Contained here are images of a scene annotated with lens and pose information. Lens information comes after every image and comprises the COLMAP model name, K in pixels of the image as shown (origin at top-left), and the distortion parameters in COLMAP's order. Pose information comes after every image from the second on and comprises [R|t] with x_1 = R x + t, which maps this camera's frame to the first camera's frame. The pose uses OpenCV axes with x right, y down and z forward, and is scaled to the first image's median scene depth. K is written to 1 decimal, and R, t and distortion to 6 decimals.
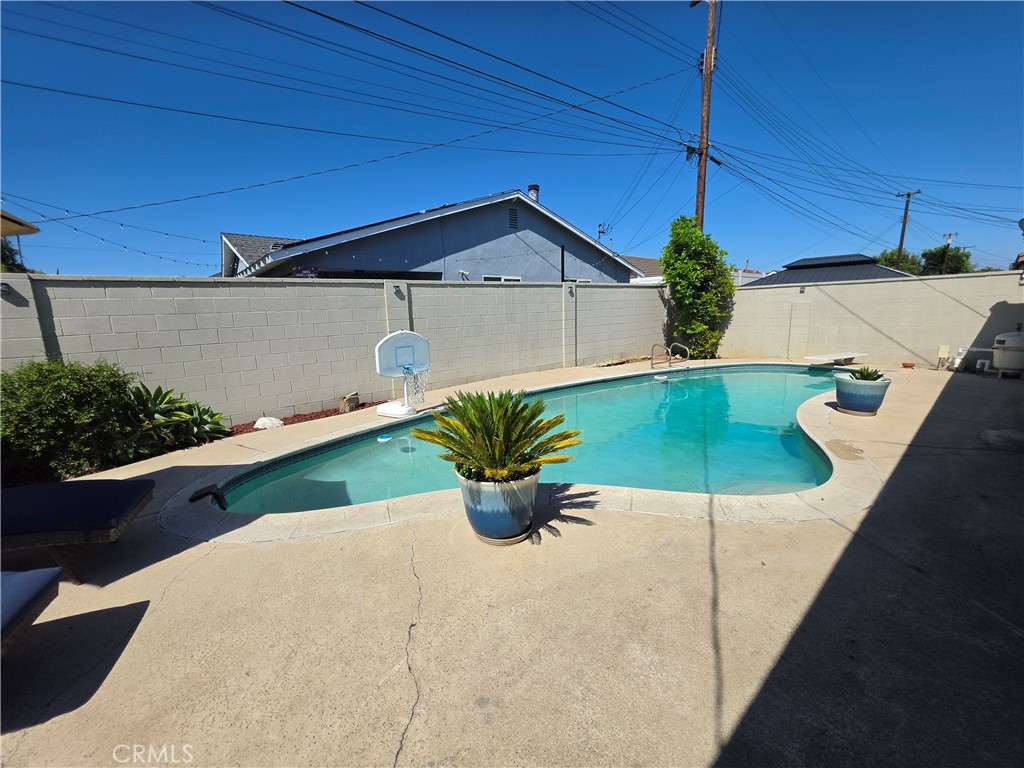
lens RADIAL K [[410.1, 0, 514.1], [0, 410.1, 384.5], [0, 0, 1]] dist [-0.002966, 0.000694]
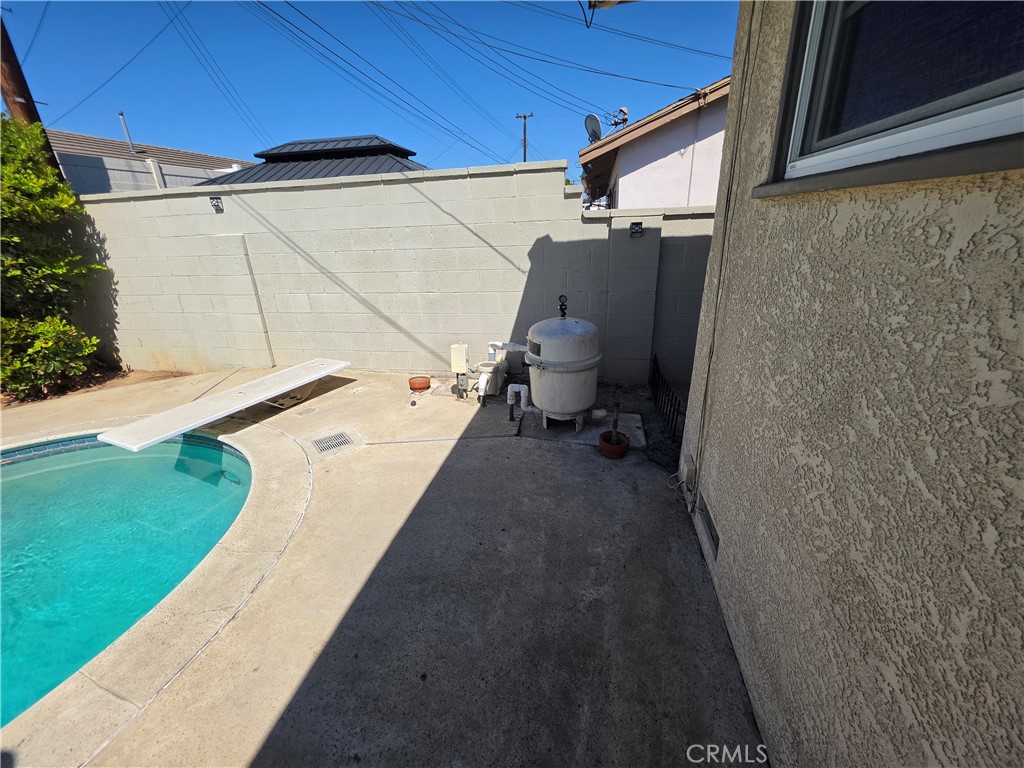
lens RADIAL K [[410.1, 0, 504.6], [0, 410.1, 389.5], [0, 0, 1]] dist [-0.002966, 0.000694]
pose [[0.793297, -0.222777, 0.566613, 0.656551], [0.116865, 0.969063, 0.217390, -0.108196], [-0.597513, -0.106238, 0.794790, 0.491861]]
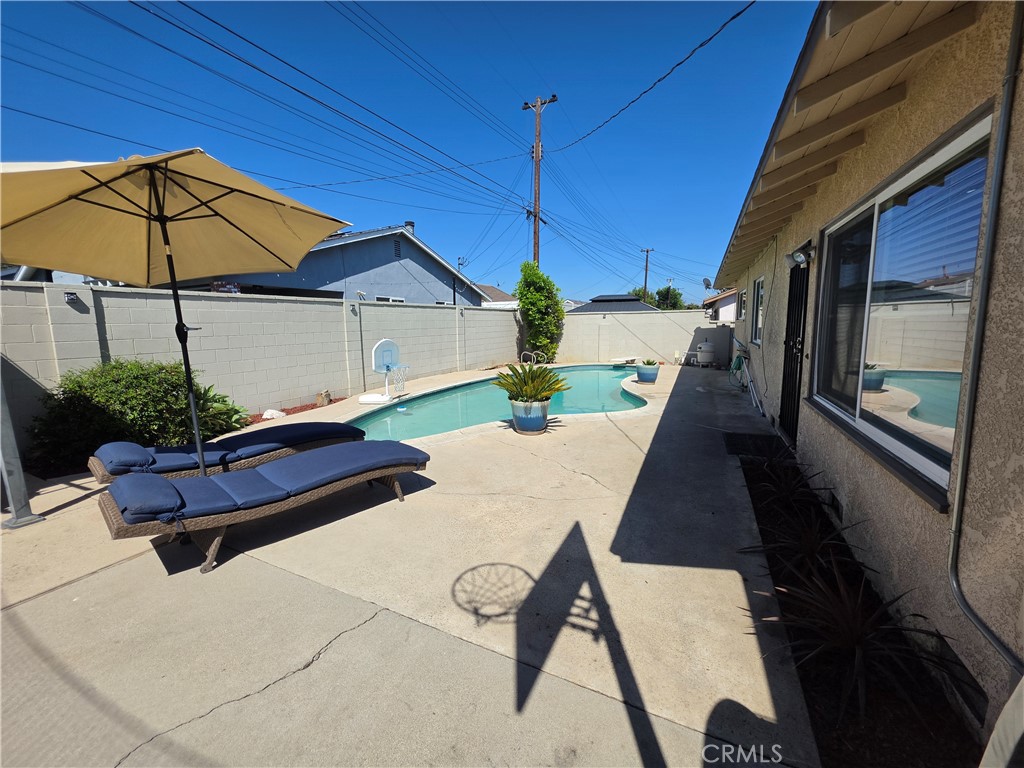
lens RADIAL K [[410.1, 0, 511.2], [0, 410.1, 388.7], [0, 0, 1]] dist [-0.002966, 0.000694]
pose [[0.906124, -0.045264, 0.420583, -0.258382], [0.059844, 0.997976, -0.021528, 0.048177], [-0.418758, 0.044676, 0.906998, -0.220480]]
